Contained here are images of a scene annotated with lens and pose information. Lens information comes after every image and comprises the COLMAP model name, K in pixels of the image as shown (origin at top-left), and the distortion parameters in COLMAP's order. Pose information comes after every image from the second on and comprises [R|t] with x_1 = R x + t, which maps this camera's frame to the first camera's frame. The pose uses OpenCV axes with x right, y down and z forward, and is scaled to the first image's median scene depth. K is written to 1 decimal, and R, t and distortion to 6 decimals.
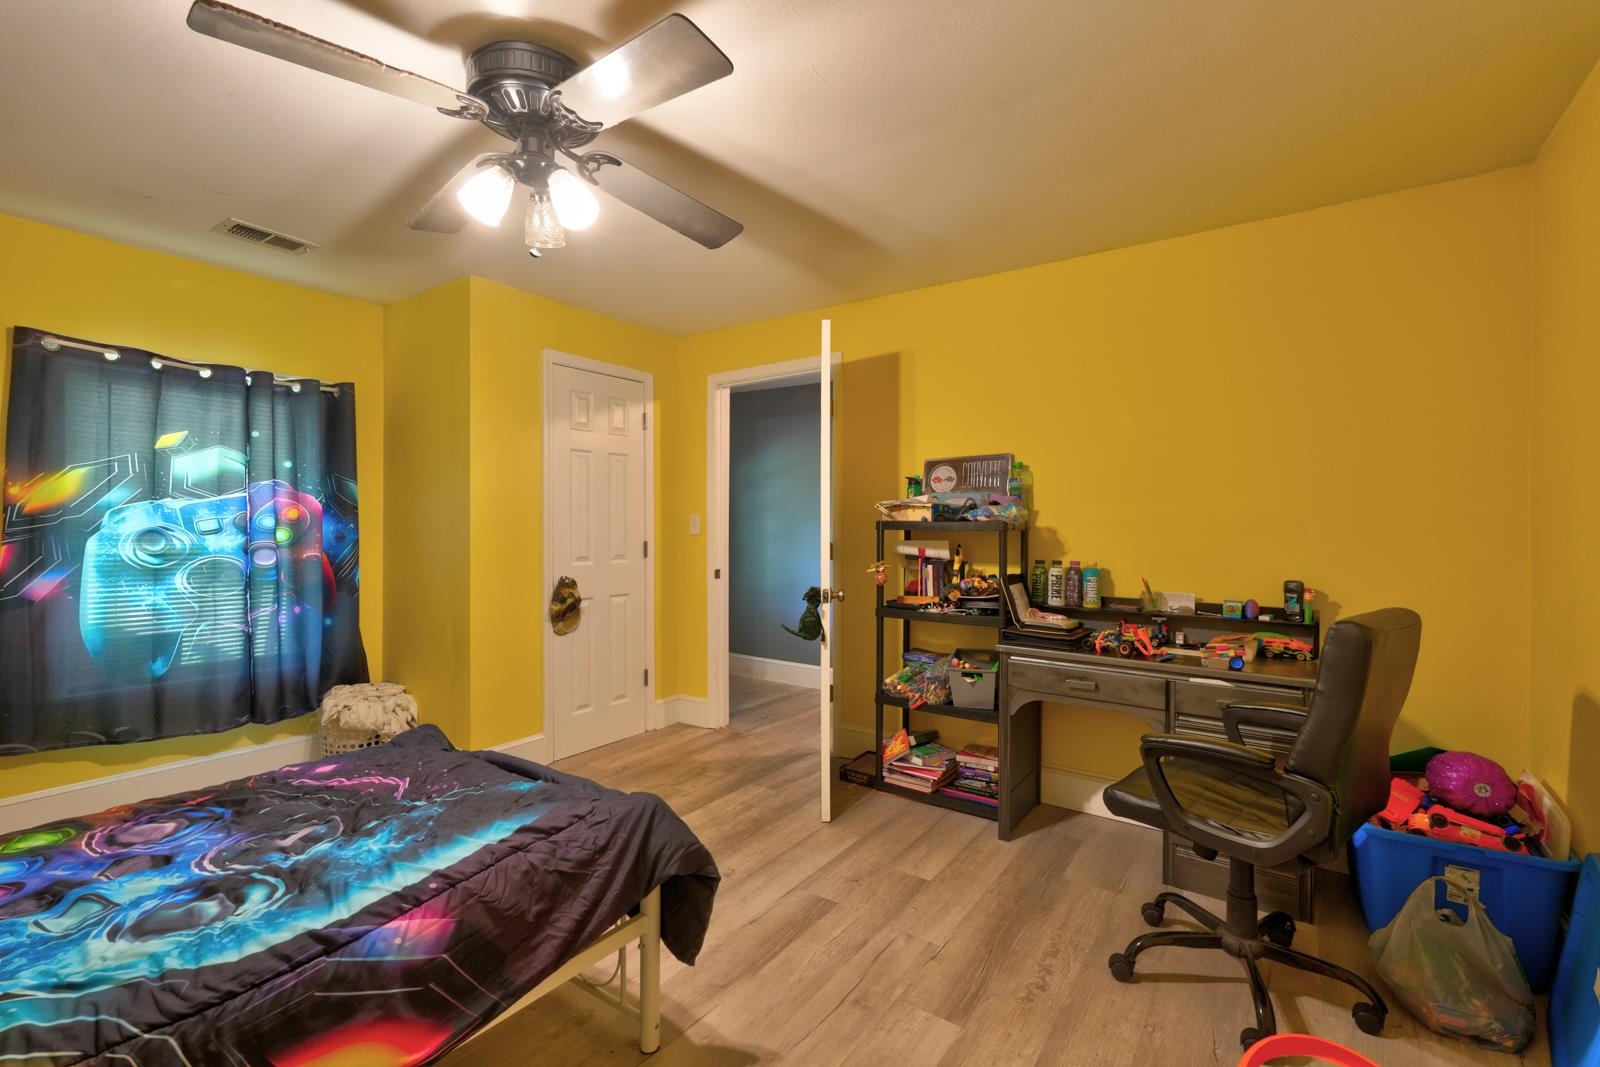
lens RADIAL K [[699.6, 0, 802.0], [0, 699.6, 531.4], [0, 0, 1]] dist [0.000687, -0.000516]
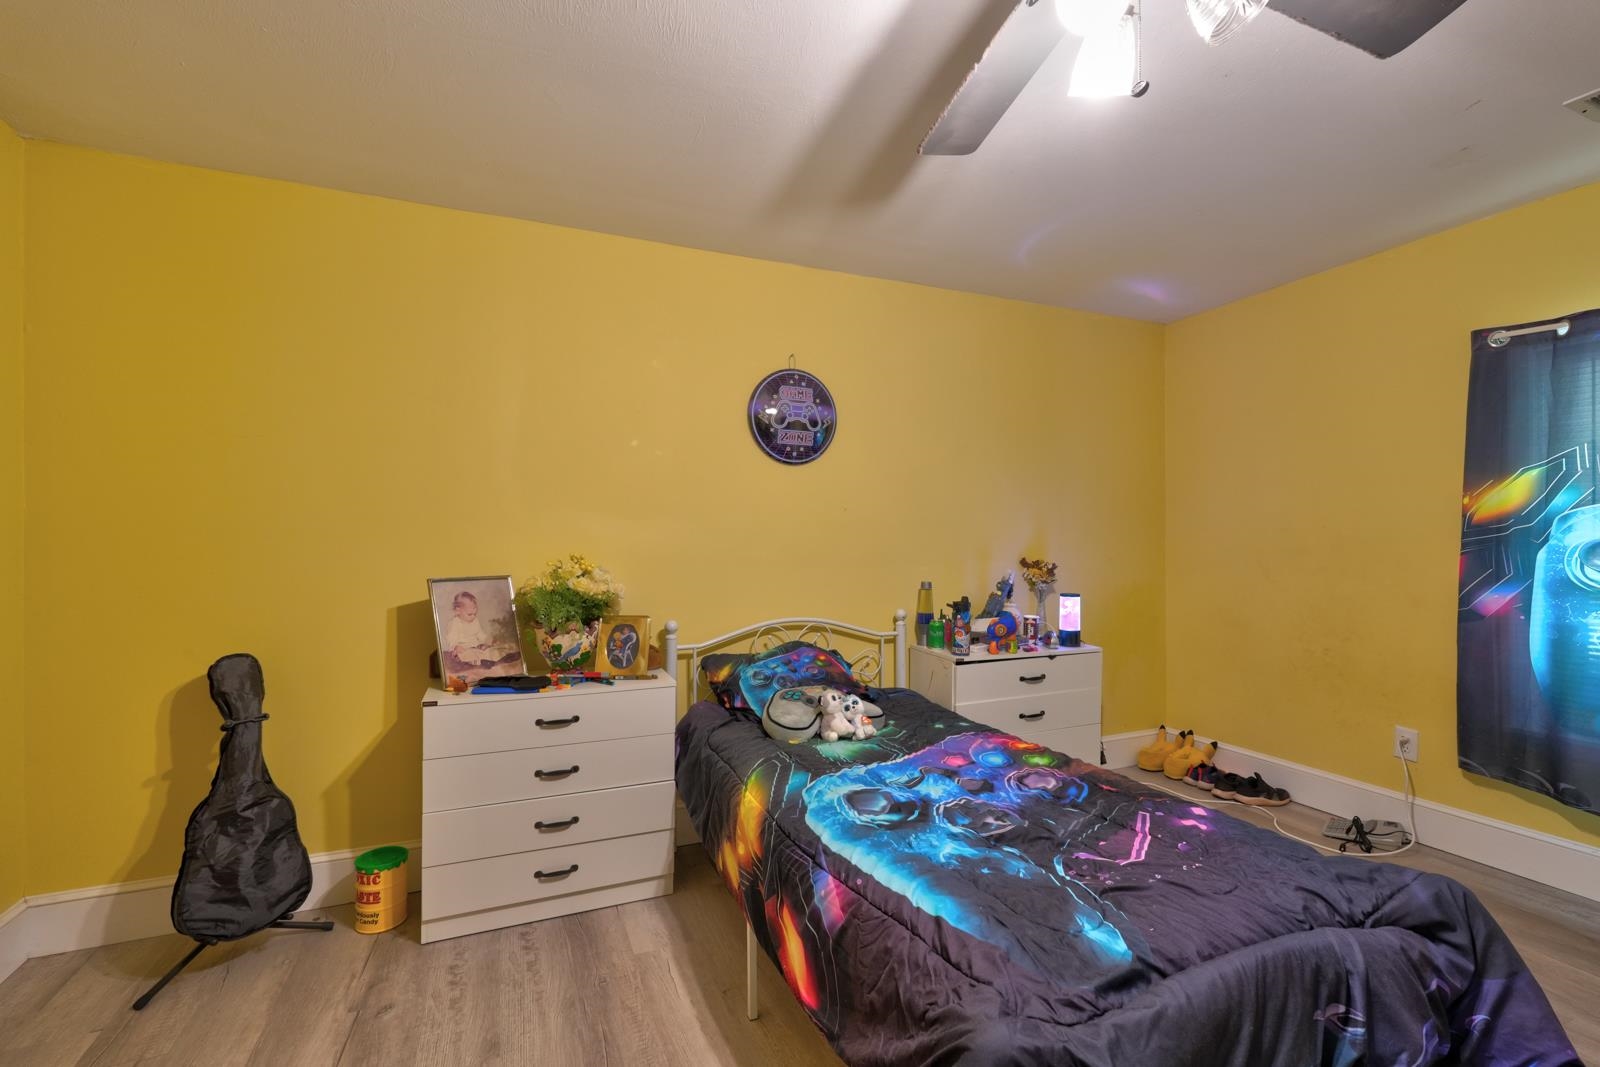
lens RADIAL K [[699.6, 0, 806.8], [0, 699.6, 538.5], [0, 0, 1]] dist [0.000687, -0.000516]
pose [[-0.518385, -0.000860, -0.855147, 0.194756], [-0.006158, 0.999977, 0.002727, -0.002013], [0.855125, 0.006680, -0.518379, 0.718291]]
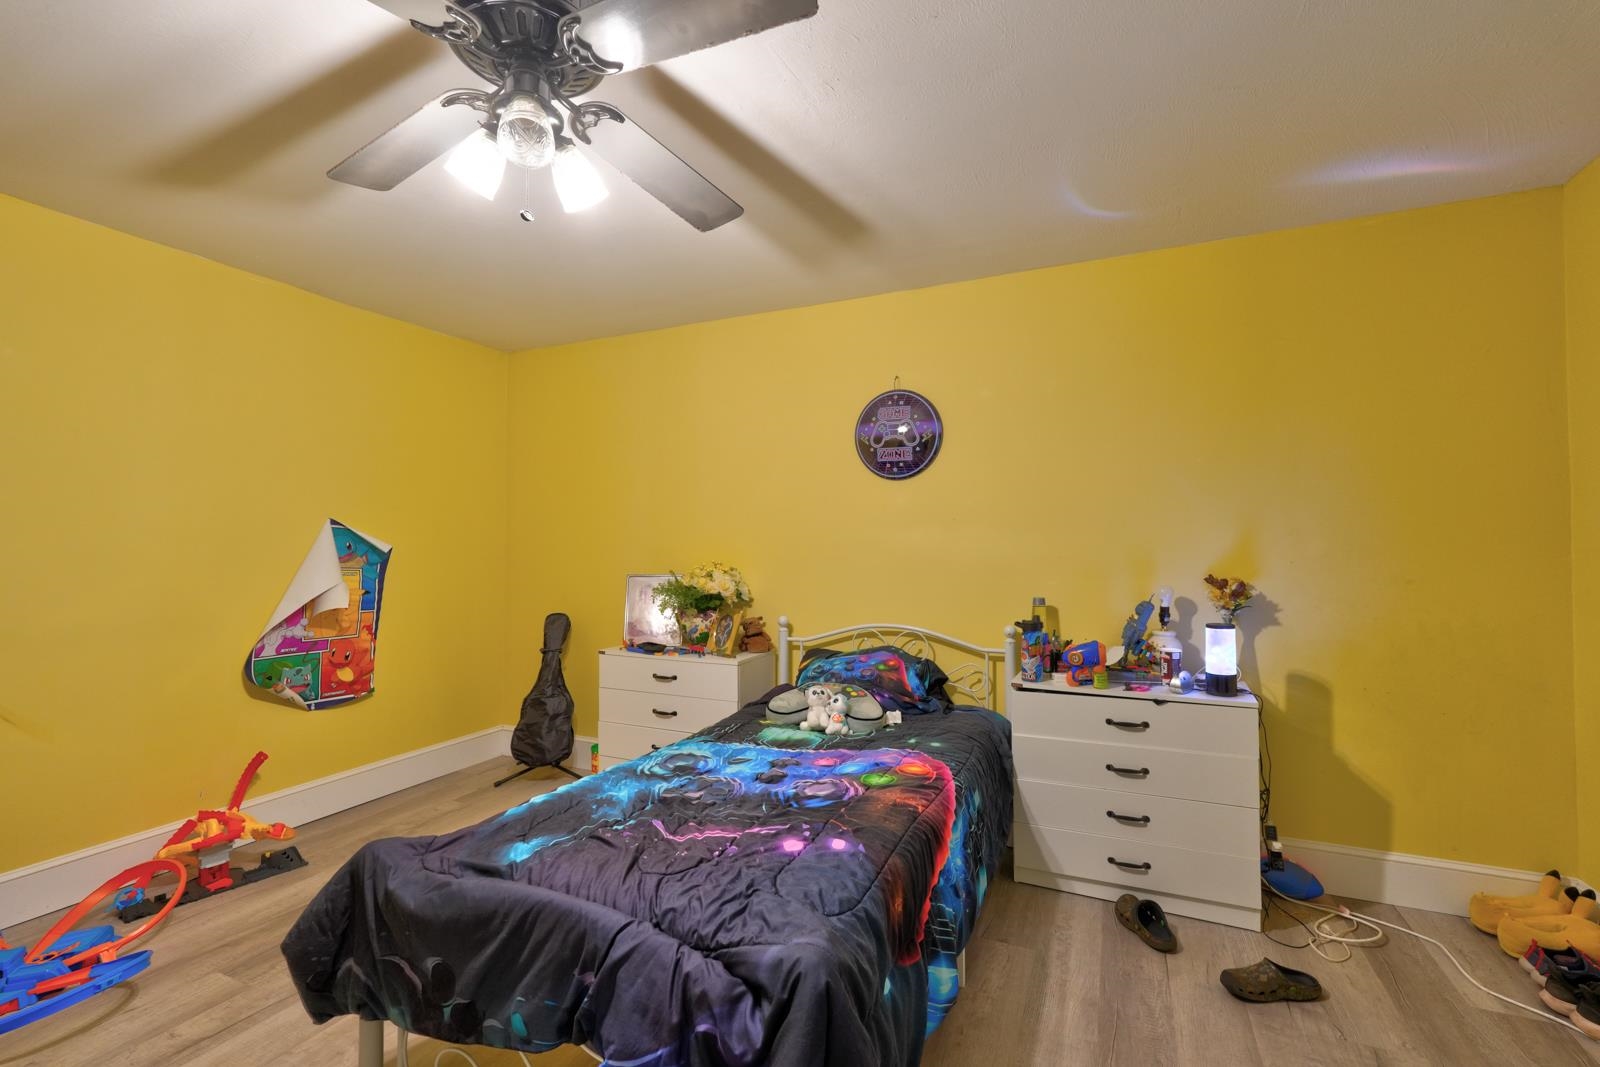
lens RADIAL K [[699.6, 0, 803.3], [0, 699.6, 535.3], [0, 0, 1]] dist [0.000687, -0.000516]
pose [[-0.982224, -0.002586, -0.187696, -0.372176], [-0.000538, 0.999940, -0.010963, -0.009226], [0.187713, -0.010667, -0.982166, 1.253591]]
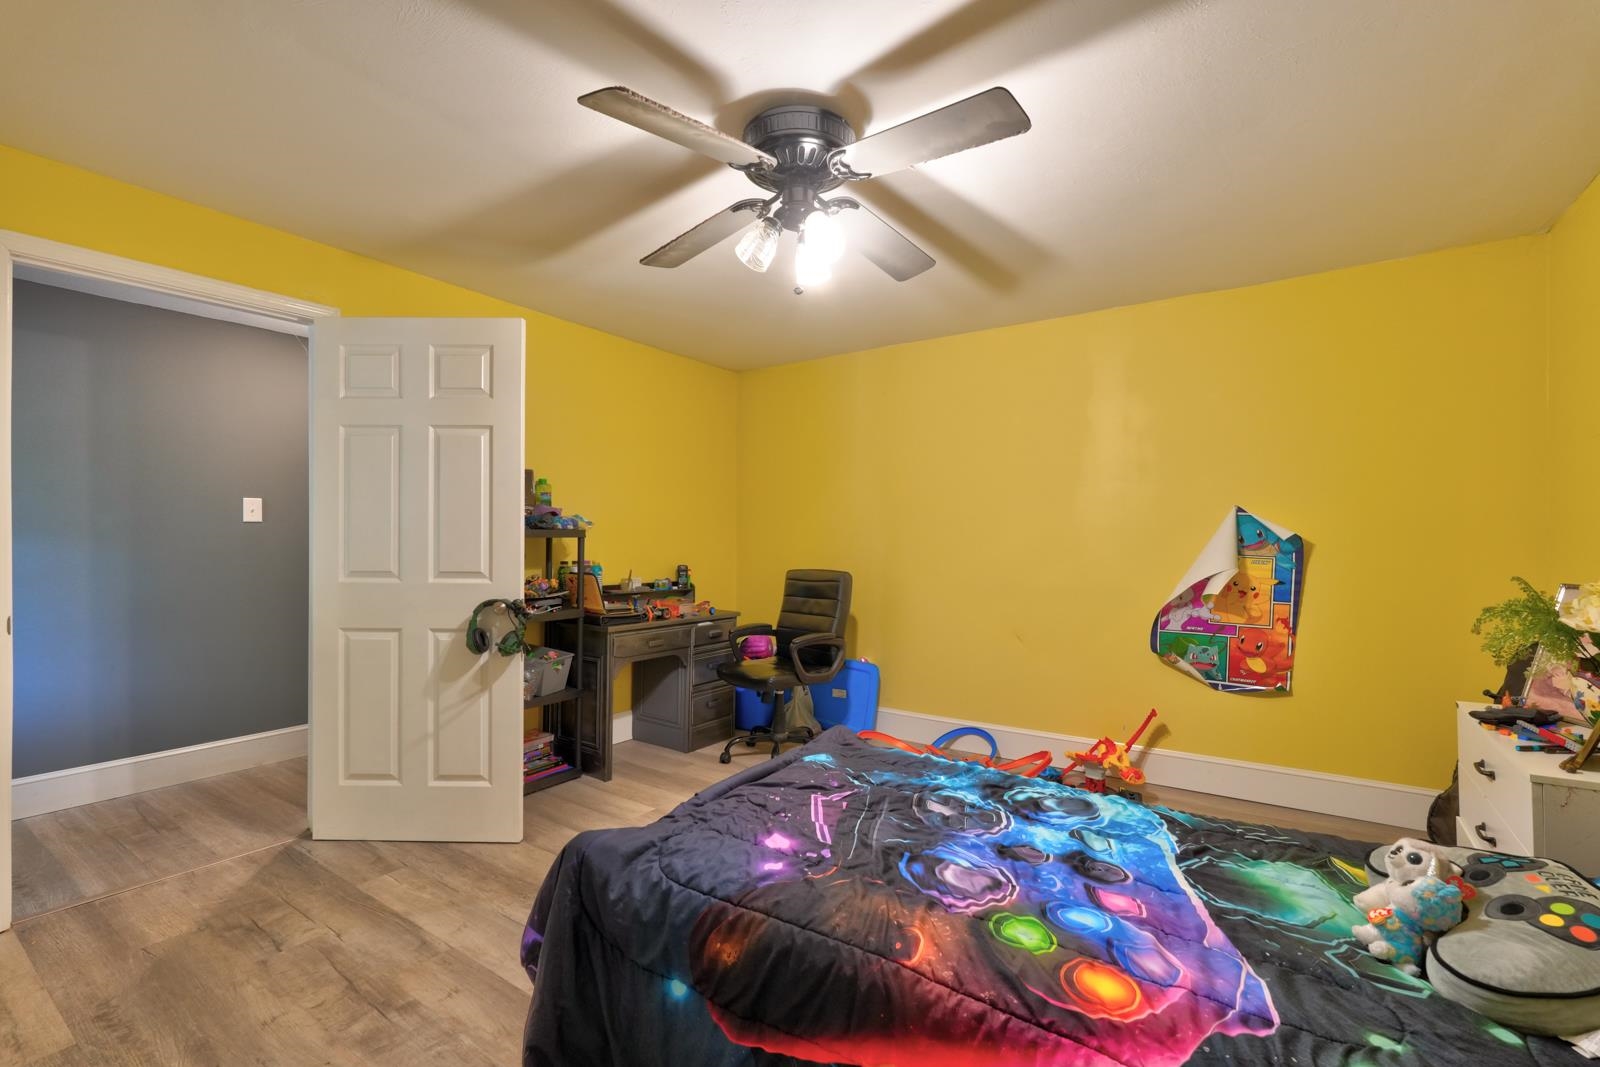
lens RADIAL K [[699.6, 0, 802.4], [0, 699.6, 540.8], [0, 0, 1]] dist [0.000687, -0.000516]
pose [[-0.015706, -0.007677, 0.999847, -1.013805], [0.004511, 0.999960, 0.007748, -0.003637], [-0.999866, 0.004632, -0.015670, 0.681217]]
